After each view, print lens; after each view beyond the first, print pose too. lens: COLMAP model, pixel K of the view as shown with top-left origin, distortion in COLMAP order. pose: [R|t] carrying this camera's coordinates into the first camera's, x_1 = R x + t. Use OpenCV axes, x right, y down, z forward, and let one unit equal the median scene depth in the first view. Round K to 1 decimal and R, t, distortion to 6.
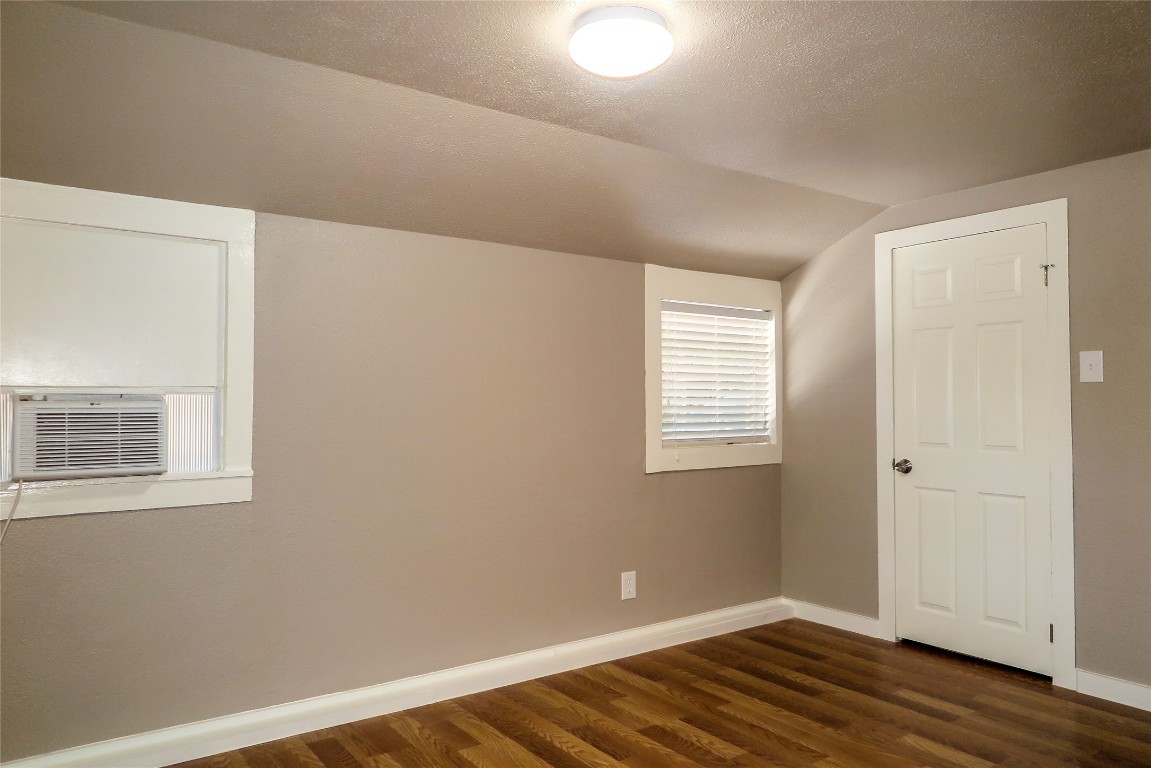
lens RADIAL K [[812.3, 0, 617.8], [0, 812.3, 377.0], [0, 0, 1]] dist [-0.000649, -0.004784]
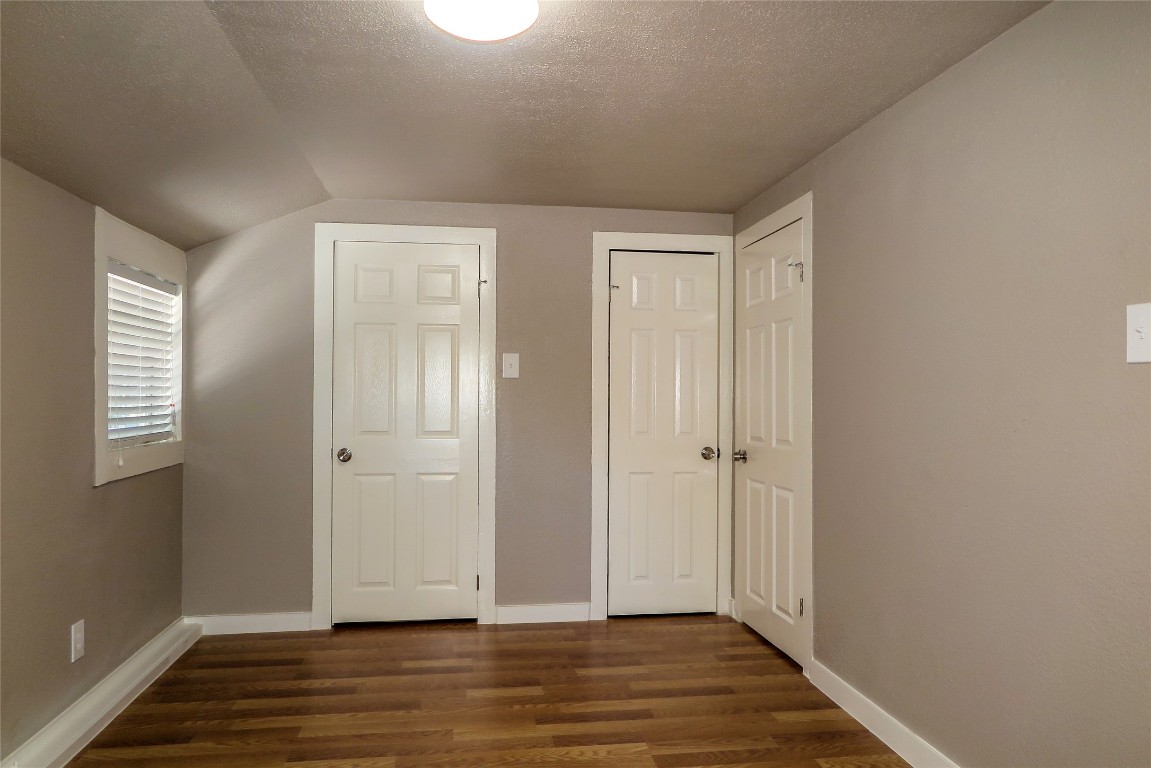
lens RADIAL K [[812.3, 0, 582.2], [0, 812.3, 385.6], [0, 0, 1]] dist [-0.000649, -0.004784]
pose [[0.476879, 0.010278, 0.878909, -0.416303], [-0.032885, 0.999440, 0.006155, 0.005709], [-0.878354, -0.031838, 0.476950, 0.255057]]
